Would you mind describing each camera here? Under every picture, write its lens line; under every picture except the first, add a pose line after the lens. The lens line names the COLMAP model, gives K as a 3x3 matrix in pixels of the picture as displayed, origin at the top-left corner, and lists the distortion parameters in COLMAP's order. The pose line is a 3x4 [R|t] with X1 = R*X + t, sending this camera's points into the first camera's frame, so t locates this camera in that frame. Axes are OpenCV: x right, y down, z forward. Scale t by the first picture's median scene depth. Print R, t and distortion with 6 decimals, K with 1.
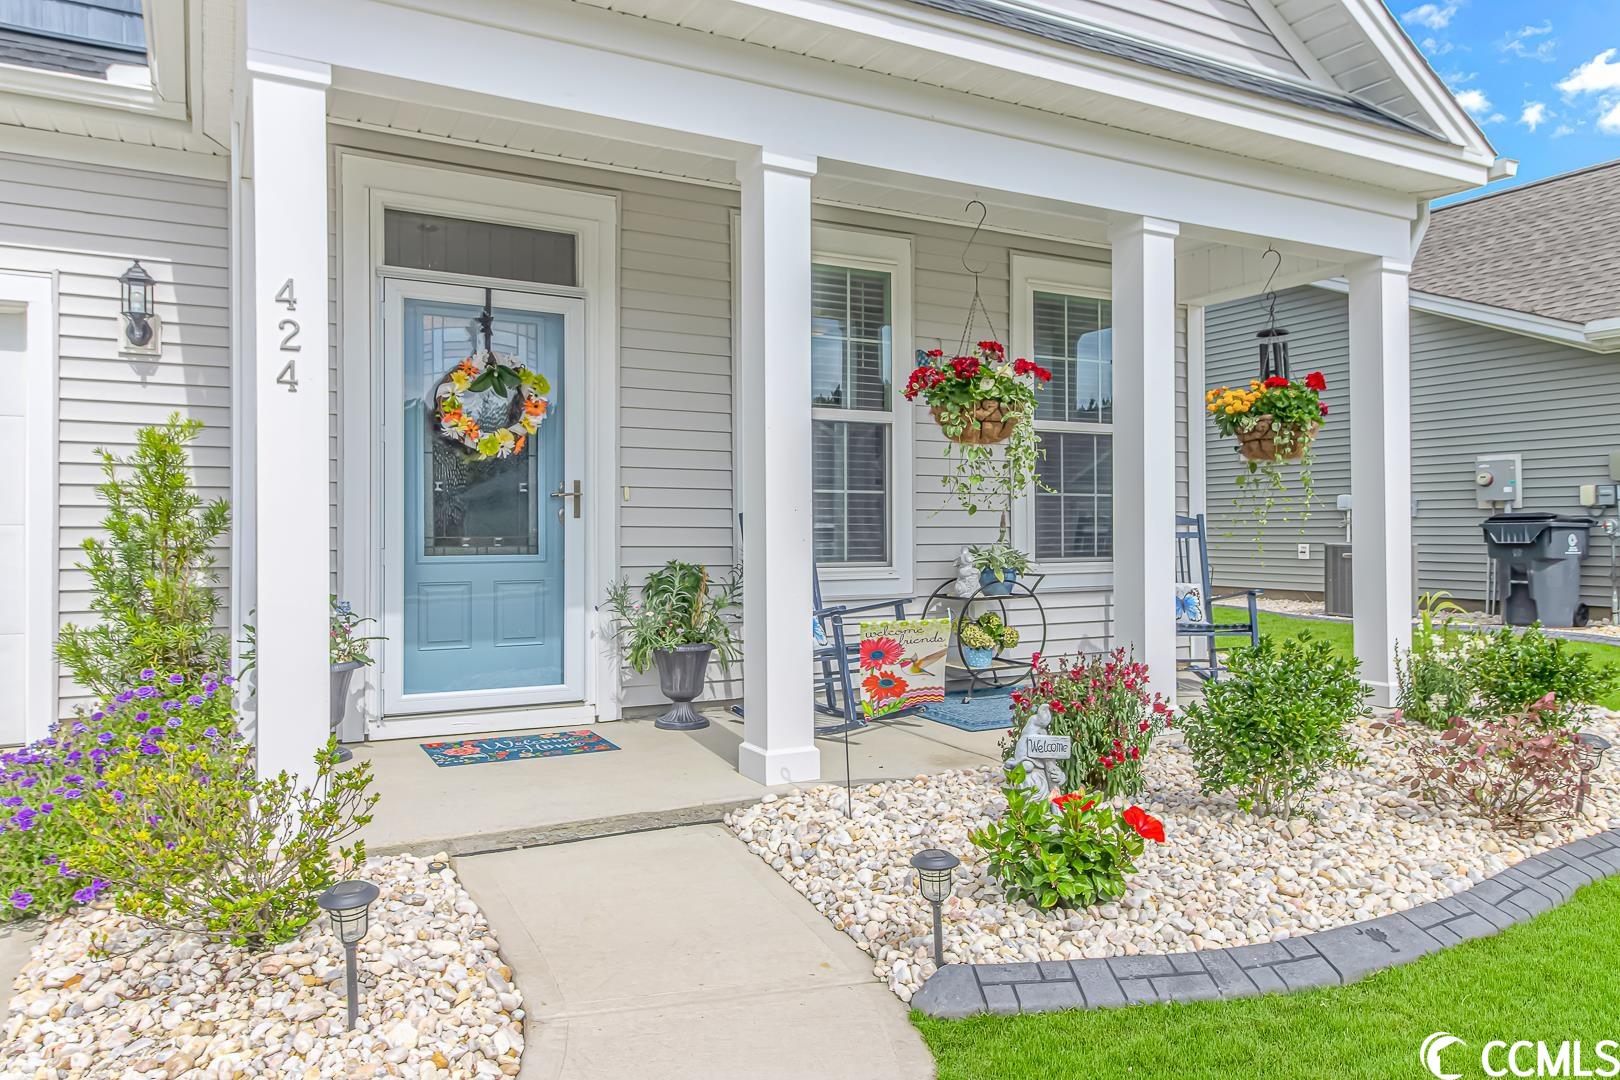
lens RADIAL K [[972.6, 0, 811.8], [0, 972.6, 521.3], [0, 0, 1]] dist [0.004733, 0.001293]
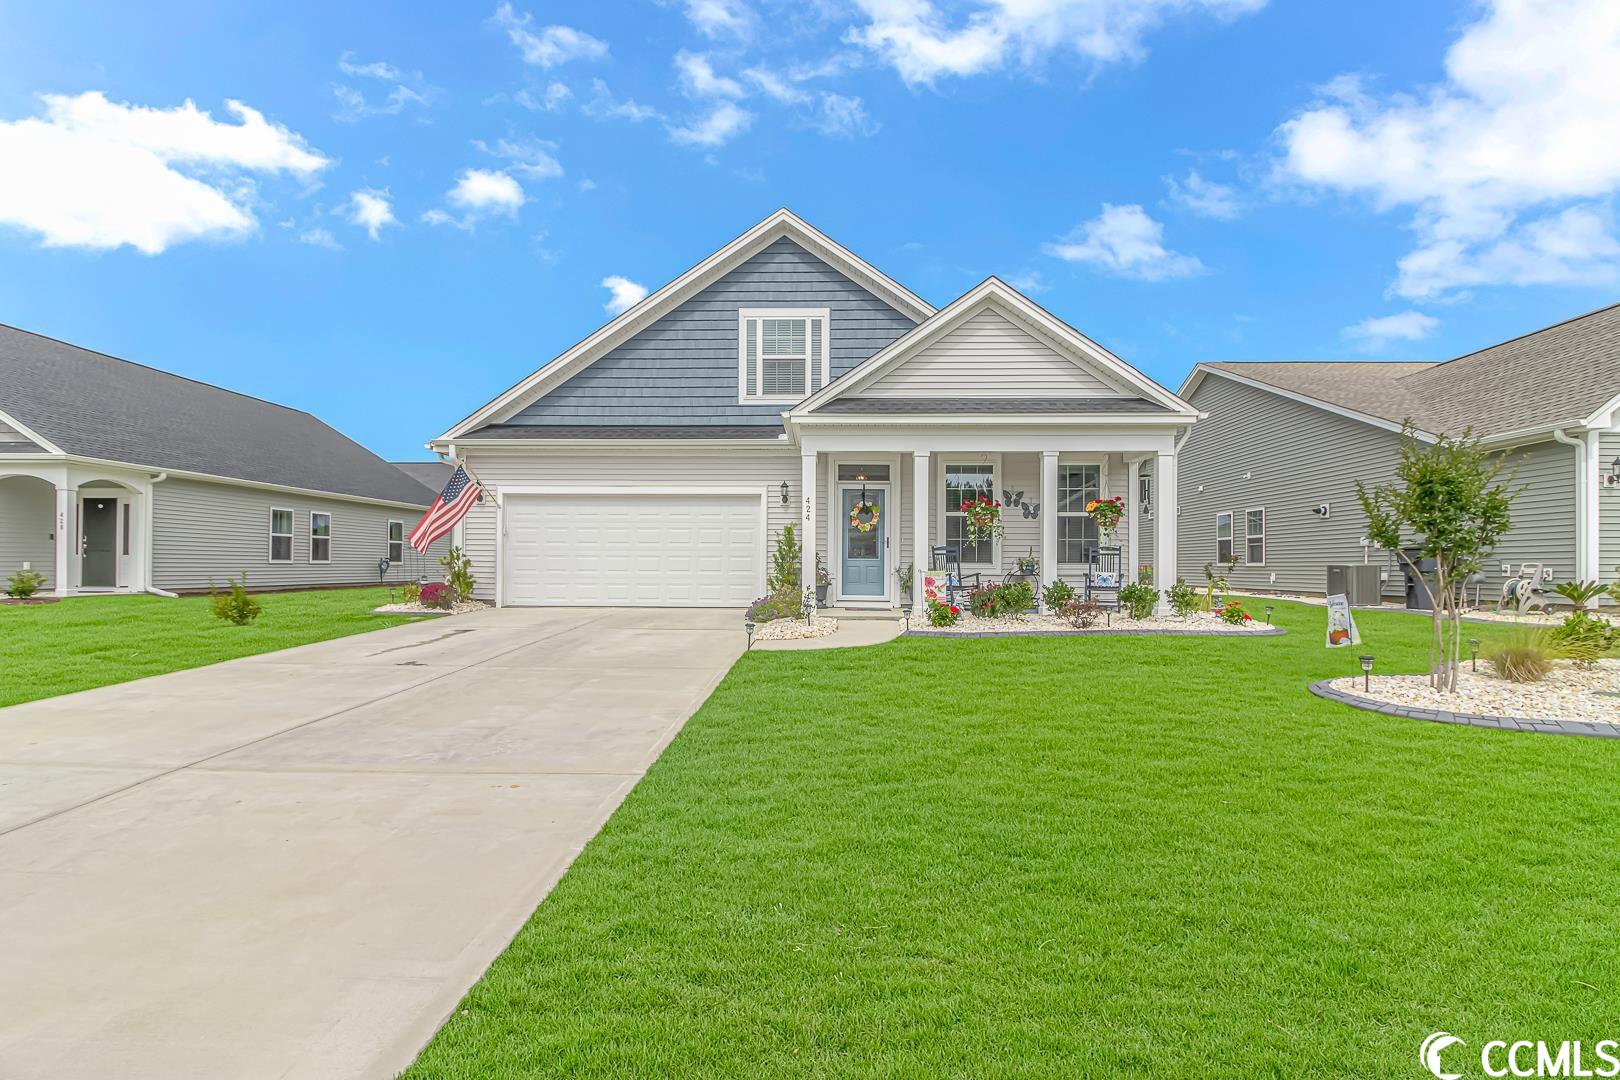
lens RADIAL K [[768.9, 0, 812.6], [0, 768.9, 551.3], [0, 0, 1]] dist [-0.001068, -0.020344]
pose [[0.837230, -0.003955, -0.546836, 1.038971], [-0.005446, 0.999864, -0.015571, 0.052023], [0.546823, 0.016015, 0.837095, -1.444758]]
